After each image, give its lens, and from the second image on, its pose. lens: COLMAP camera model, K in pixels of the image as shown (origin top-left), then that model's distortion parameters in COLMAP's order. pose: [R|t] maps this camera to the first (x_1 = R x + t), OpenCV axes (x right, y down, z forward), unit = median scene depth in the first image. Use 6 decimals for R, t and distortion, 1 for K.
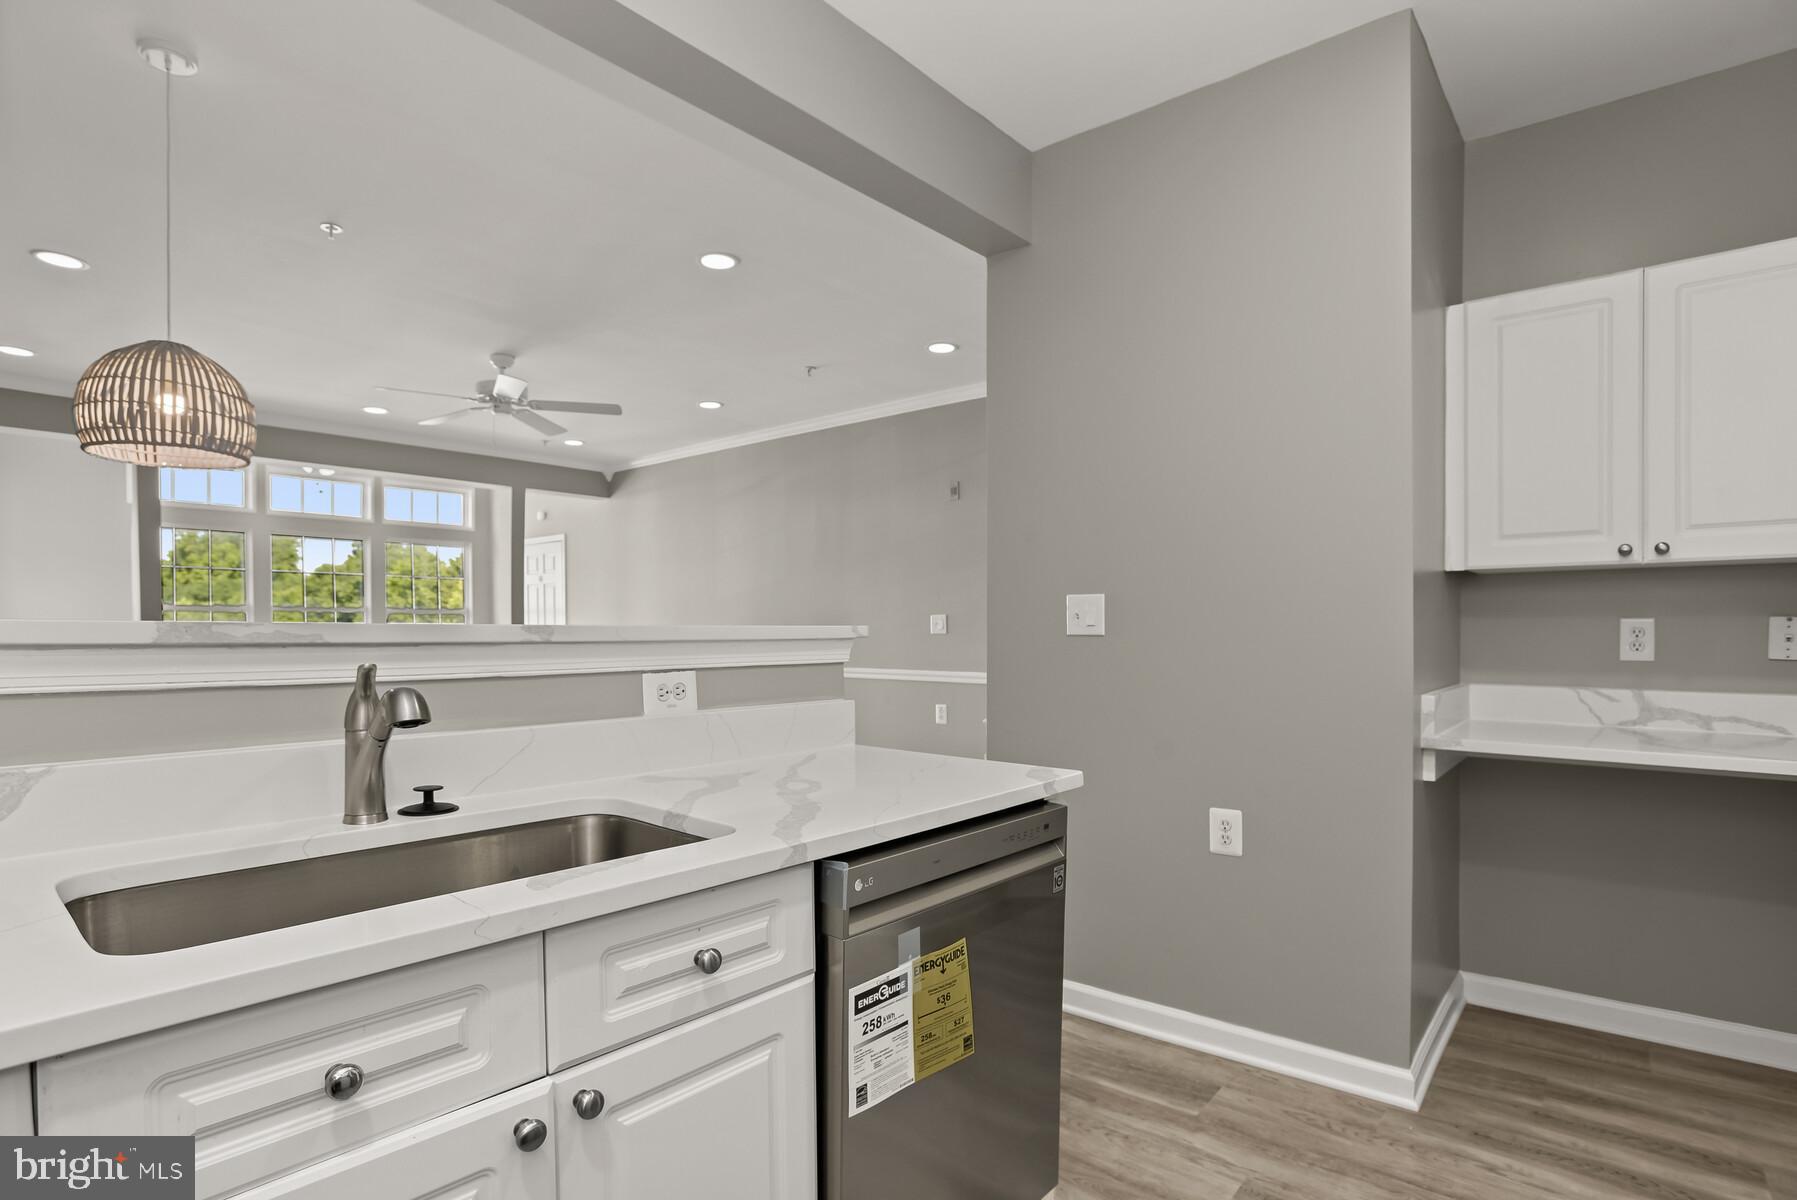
lens RADIAL K [[907.5, 0, 900.6], [0, 907.5, 647.3], [0, 0, 1]] dist [-0.063194, 0.000294]
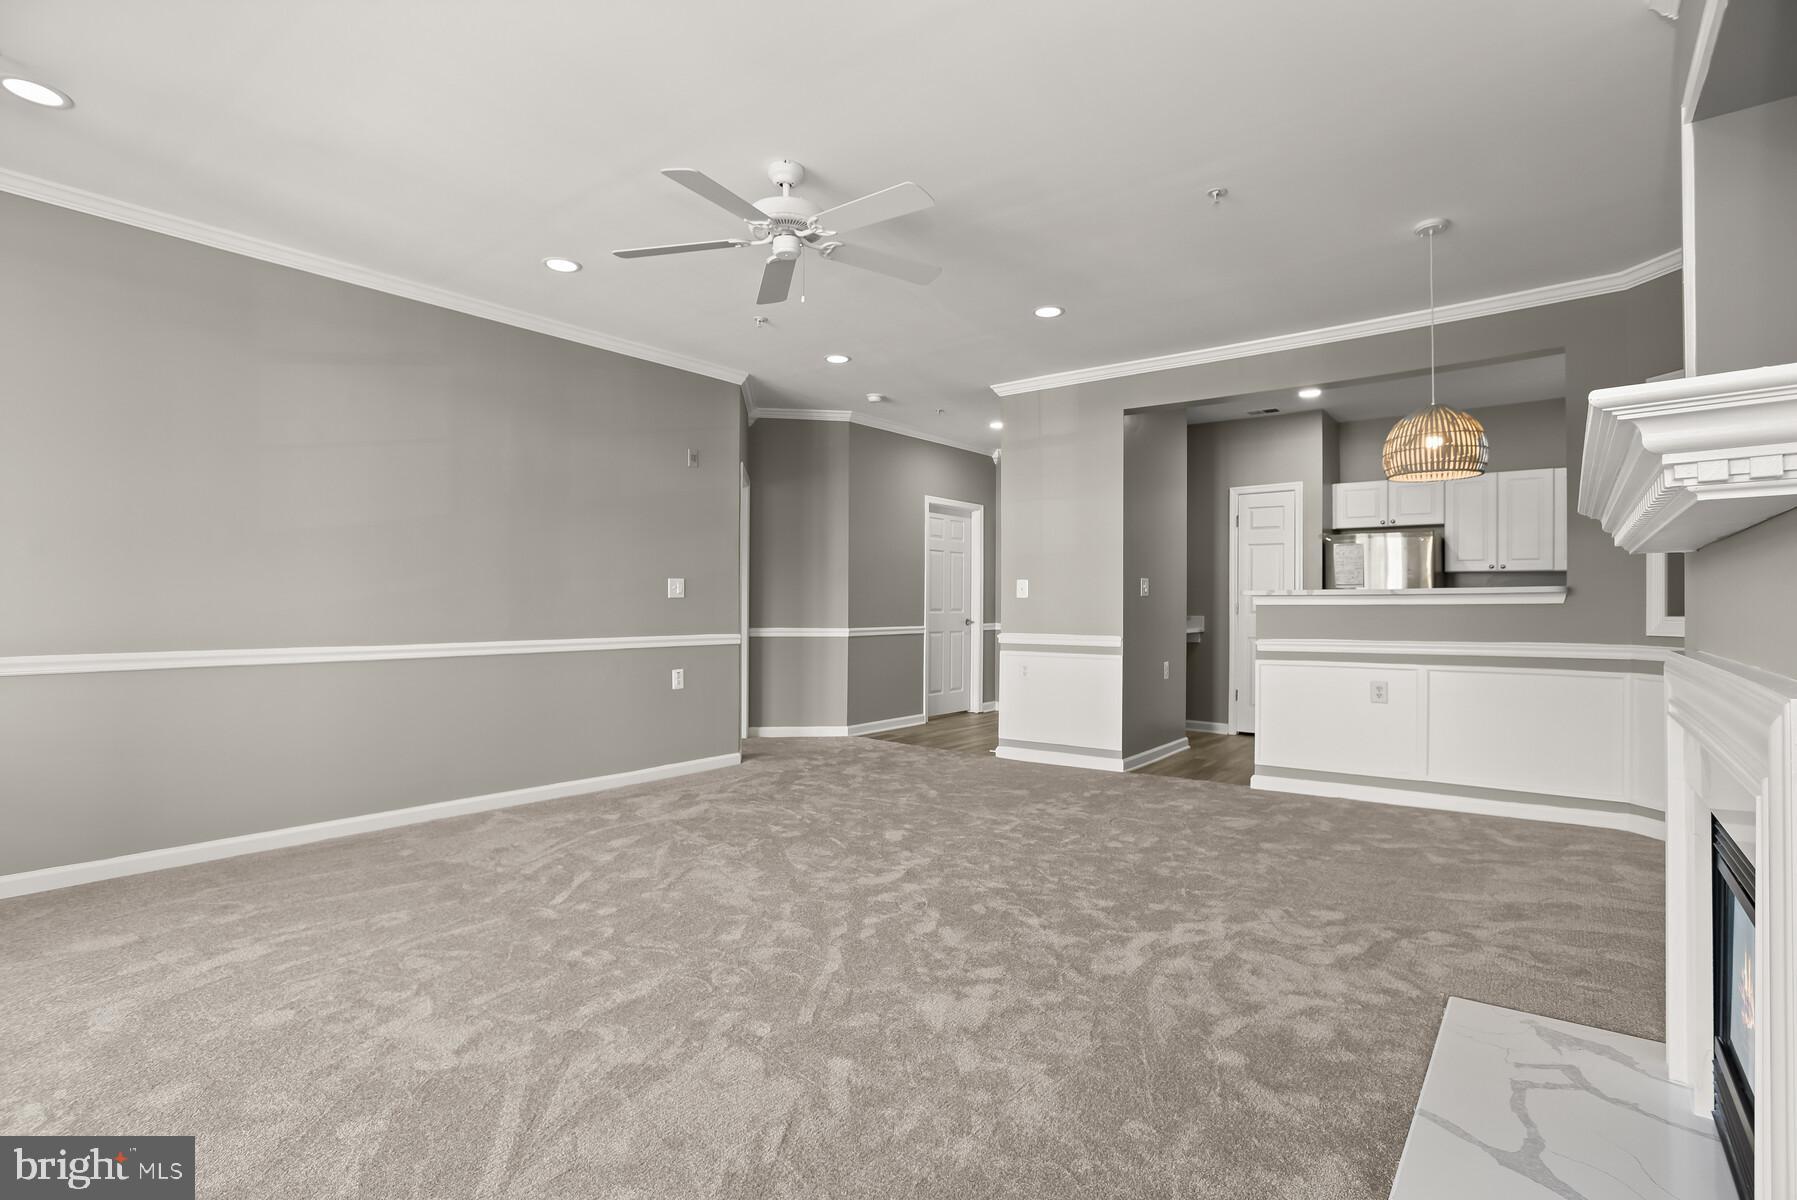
lens RADIAL K [[892.8, 0, 899.2], [0, 892.8, 605.8], [0, 0, 1]] dist [-0.065647, 0.054096]
pose [[-0.045475, 0.000343, 0.998965, -3.771535], [0.021591, 0.999767, 0.000639, -0.008578], [-0.998732, 0.021598, -0.045472, 3.238421]]
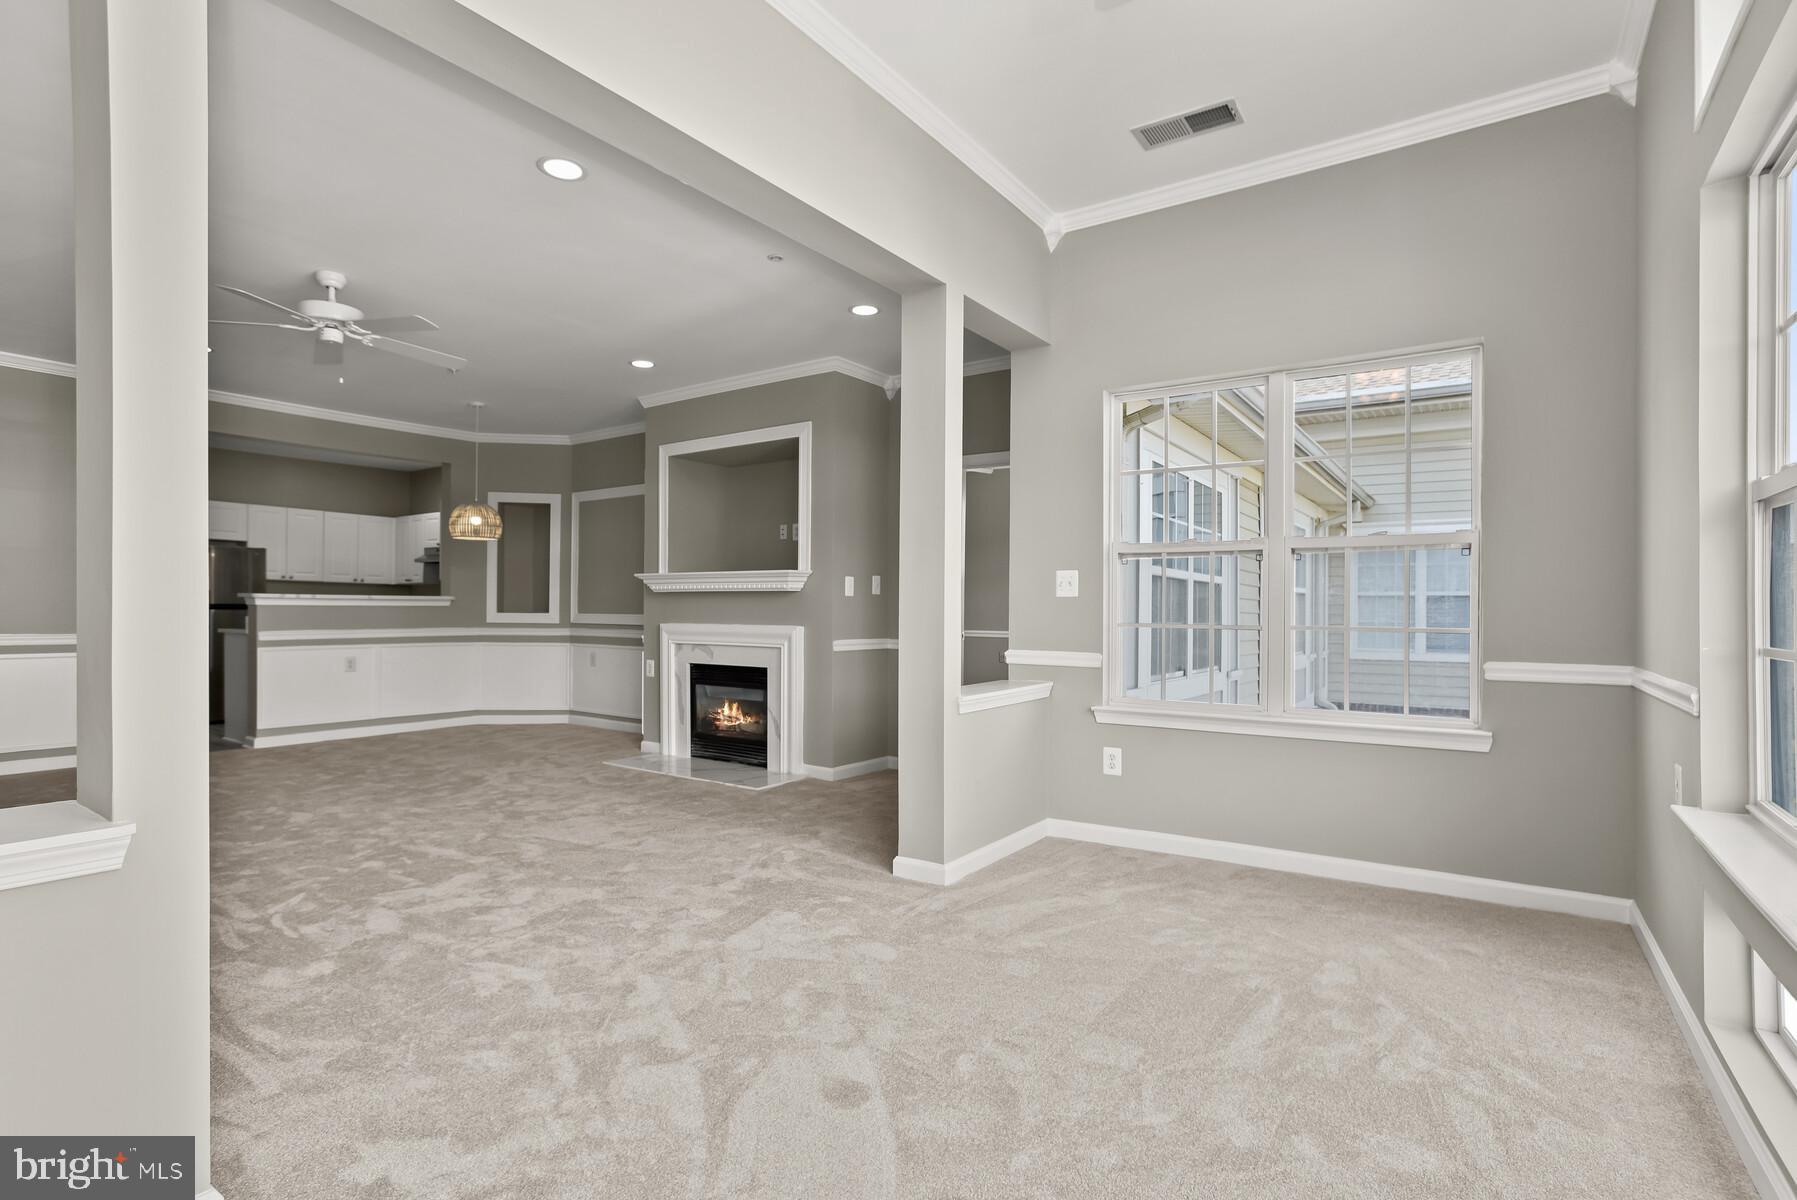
lens RADIAL K [[892.8, 0, 899.2], [0, 892.8, 605.8], [0, 0, 1]] dist [-0.065647, 0.054096]
pose [[-0.996763, -0.007756, -0.080025, -3.195060], [-0.009080, 0.999828, 0.016197, -0.078520], [0.079886, 0.016871, -0.996661, 6.474413]]
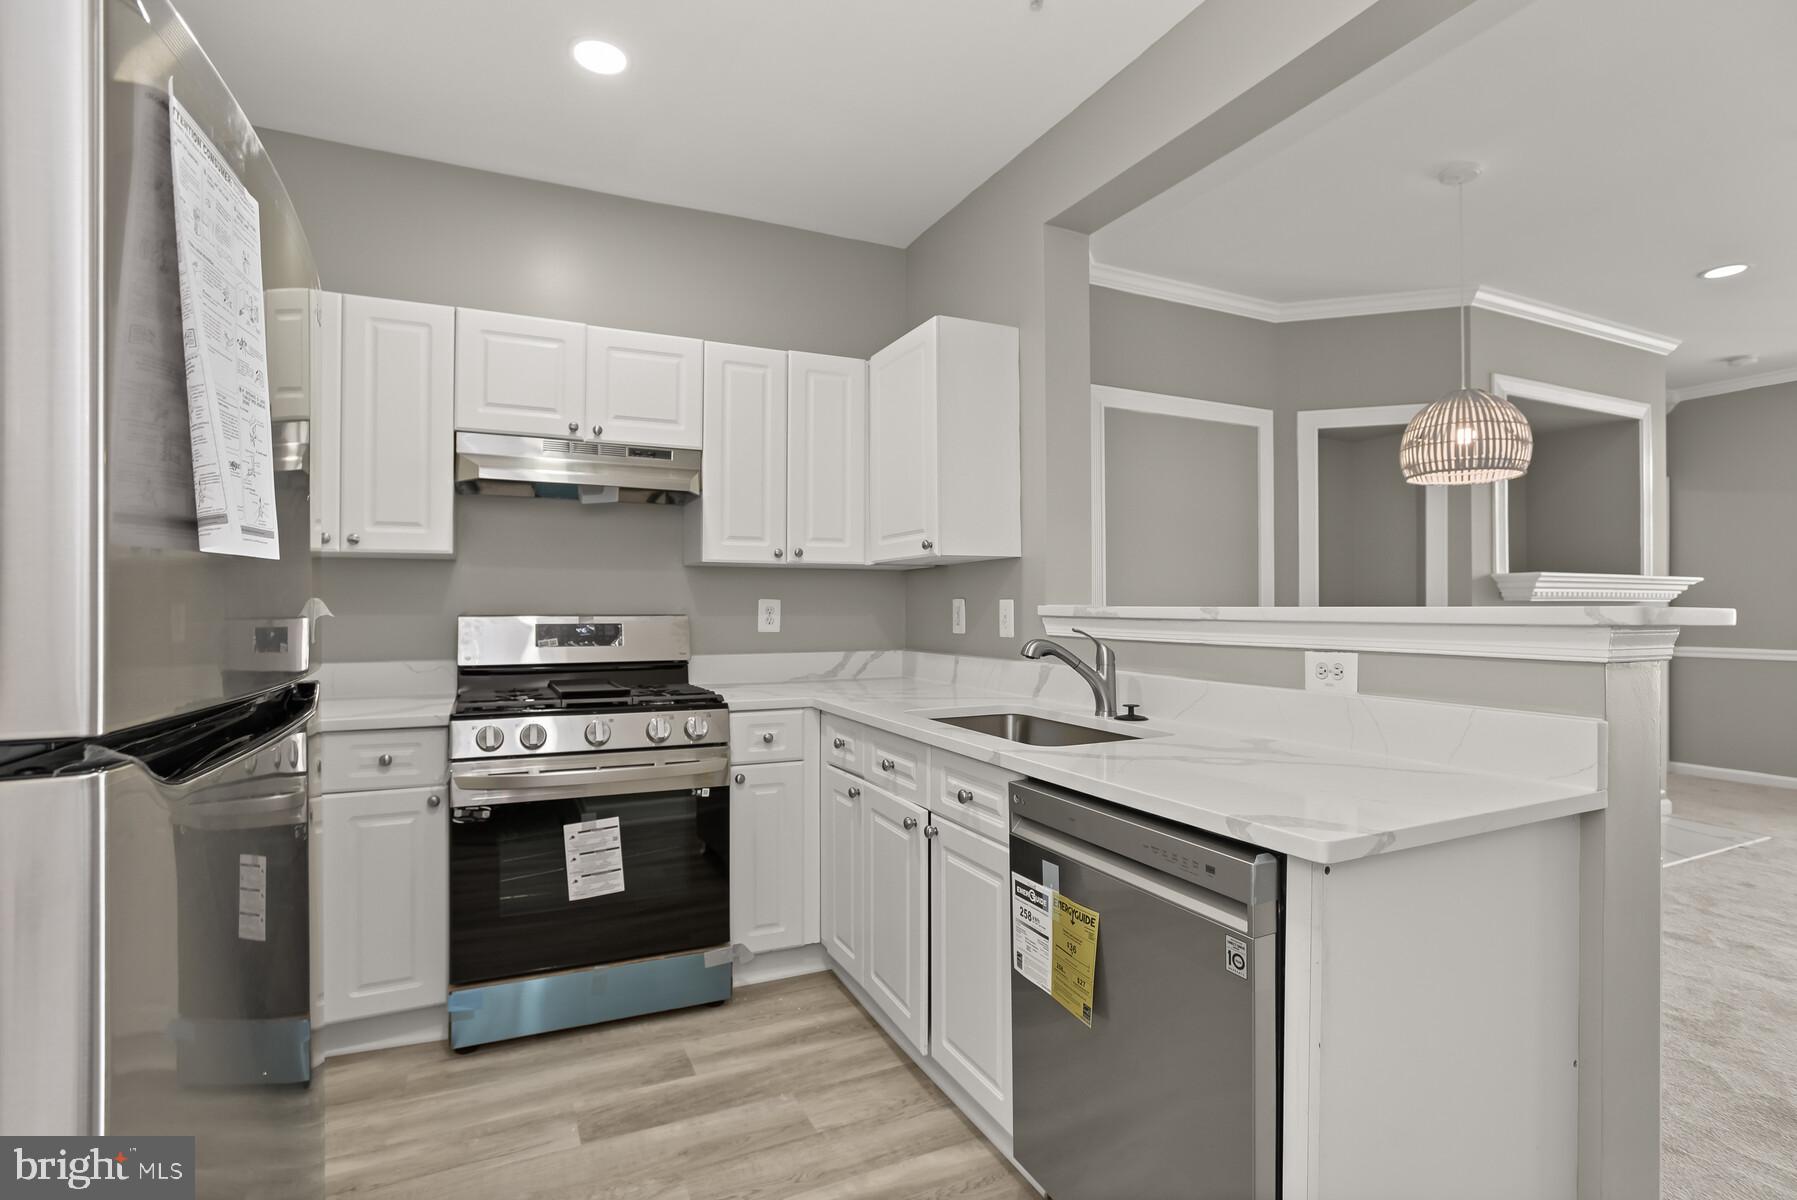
lens RADIAL K [[875.4, 0, 898.5], [0, 875.4, 600.0], [0, 0, 1]] dist [-0.057675, 0.022903]
pose [[-0.421586, -0.007910, -0.906754, 1.069570], [-0.017211, 0.999852, -0.000720, -0.029030], [0.906625, 0.015302, -0.421660, 1.211798]]
